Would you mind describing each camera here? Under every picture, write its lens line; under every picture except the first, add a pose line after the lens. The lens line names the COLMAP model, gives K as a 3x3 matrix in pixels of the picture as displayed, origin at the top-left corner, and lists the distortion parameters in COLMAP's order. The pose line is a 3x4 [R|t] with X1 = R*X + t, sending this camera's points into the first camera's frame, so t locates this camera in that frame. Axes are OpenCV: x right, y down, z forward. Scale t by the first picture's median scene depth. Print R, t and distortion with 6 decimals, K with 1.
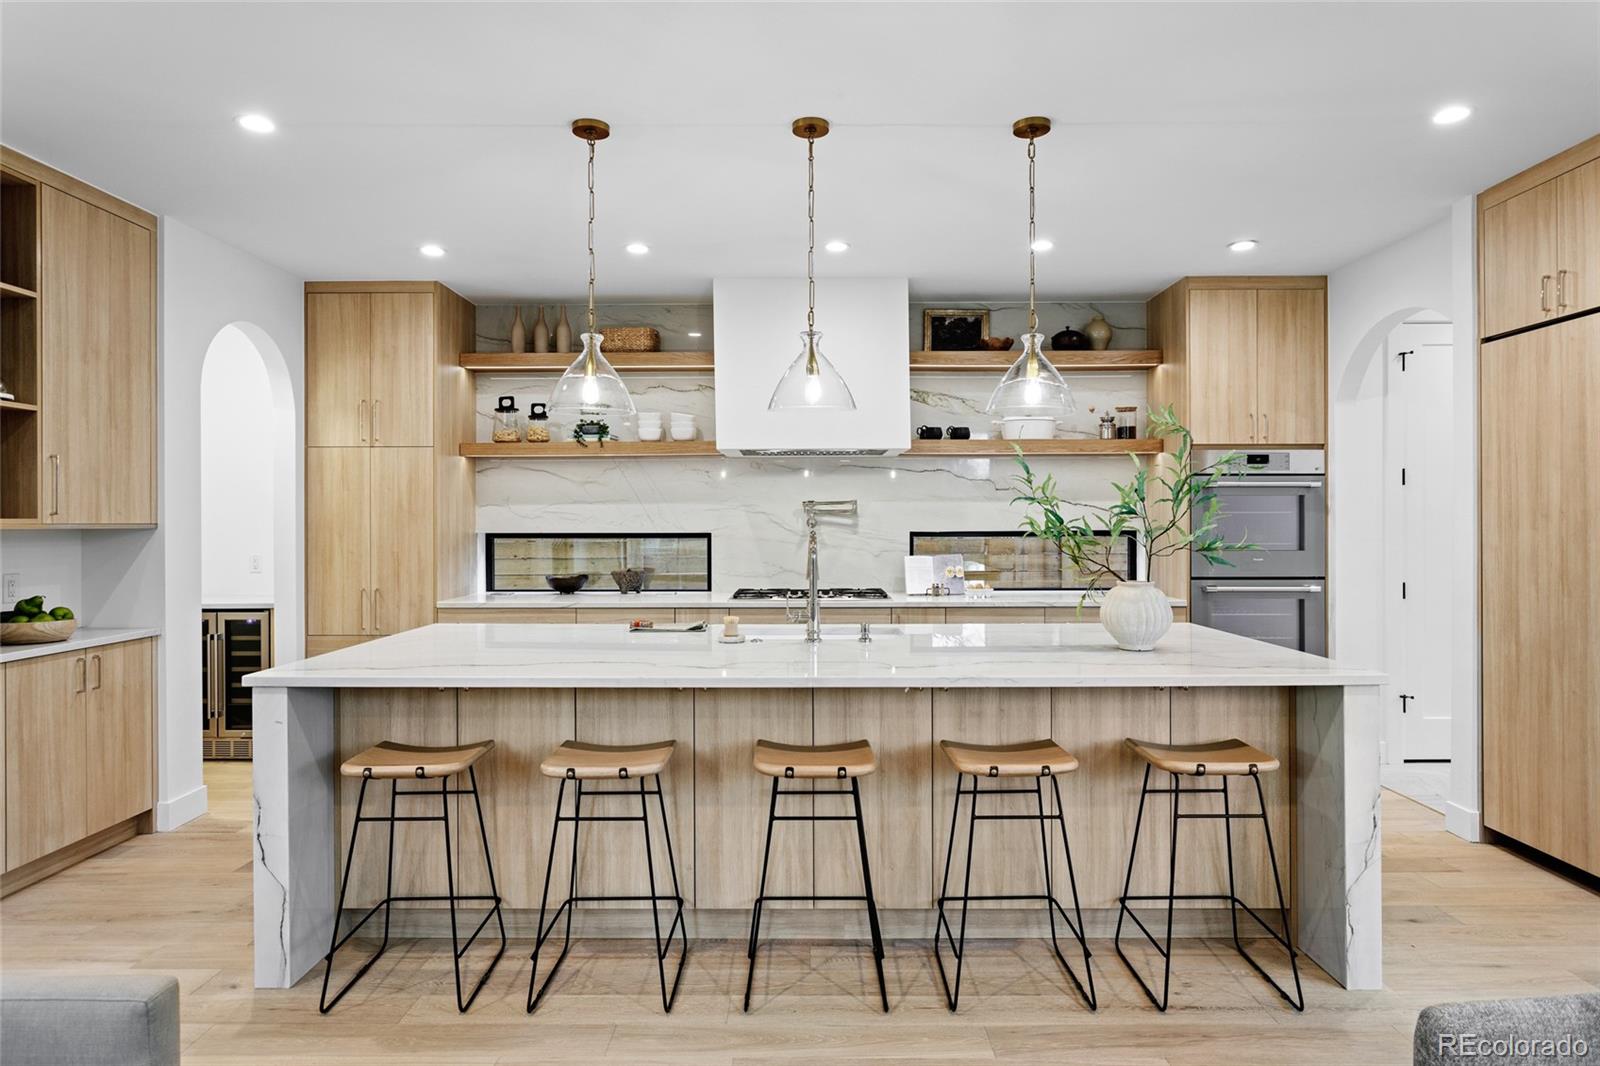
lens RADIAL K [[901.3, 0, 800.2], [0, 901.3, 526.6], [0, 0, 1]] dist [-0.007432, 0.000967]
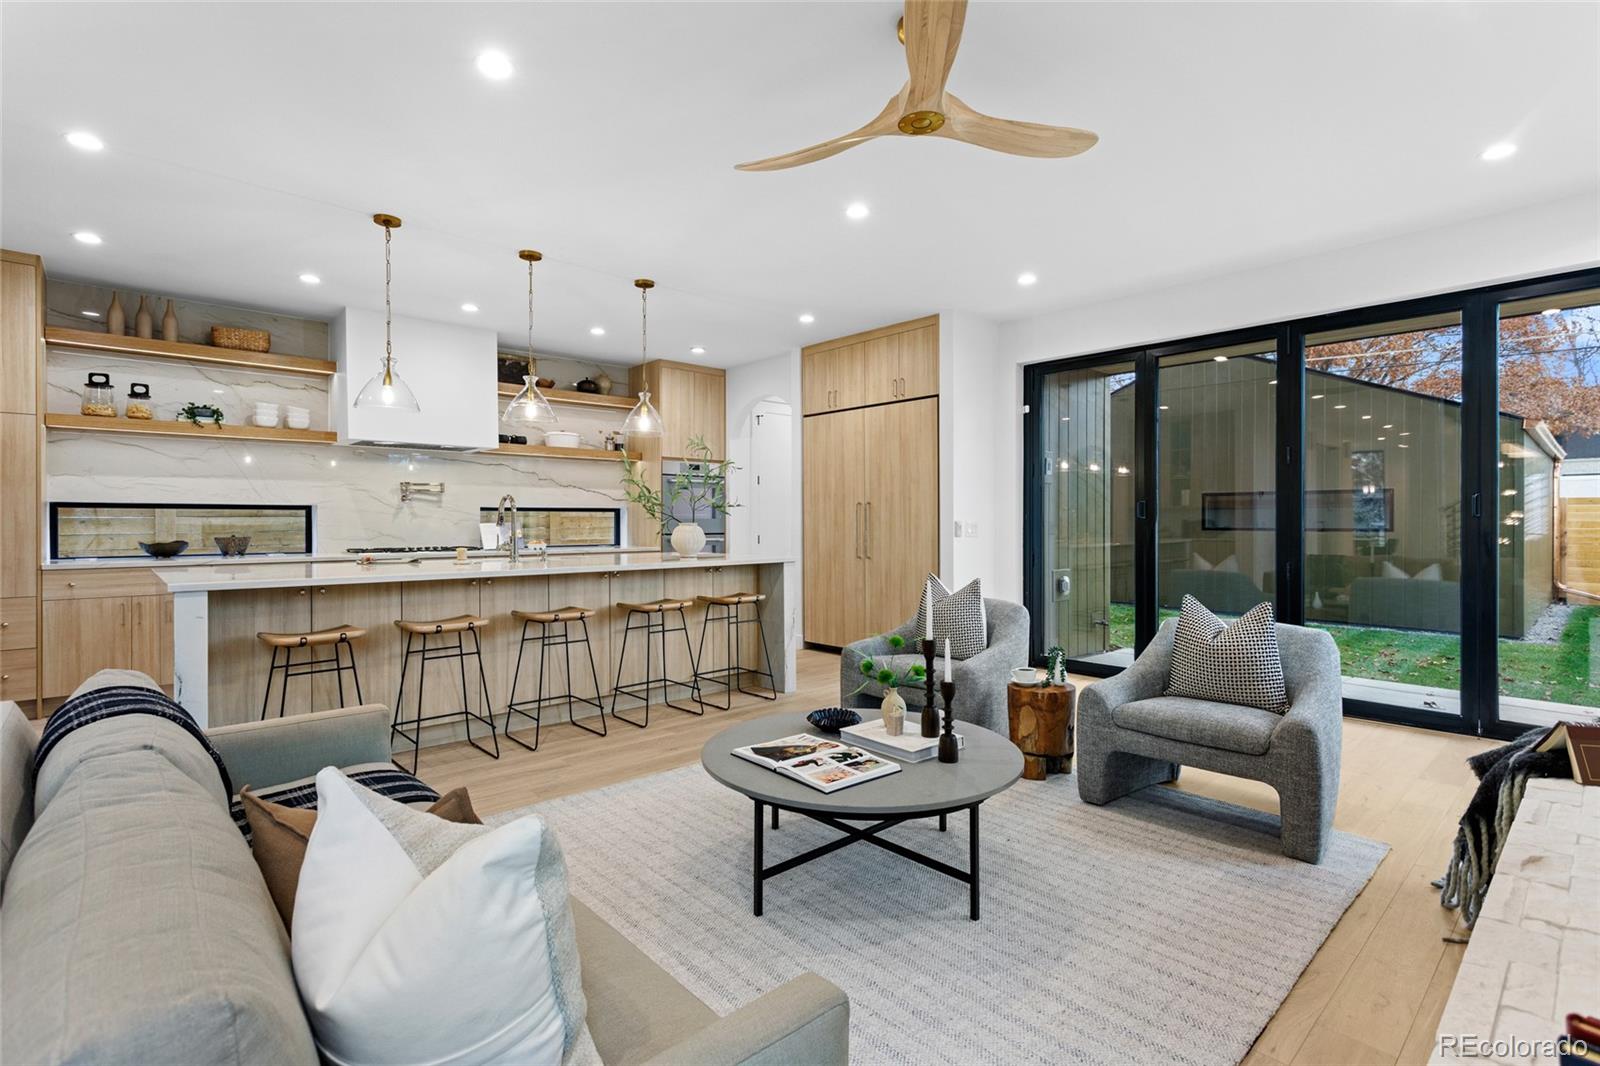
lens RADIAL K [[753.7, 0, 798.5], [0, 753.7, 525.6], [0, 0, 1]] dist [0.000979, 0.000488]
pose [[0.732119, -0.001823, 0.681175, -0.350976], [0.003042, 0.999995, -0.000593, 0.041380], [-0.681170, 0.002506, 0.732121, -0.230765]]
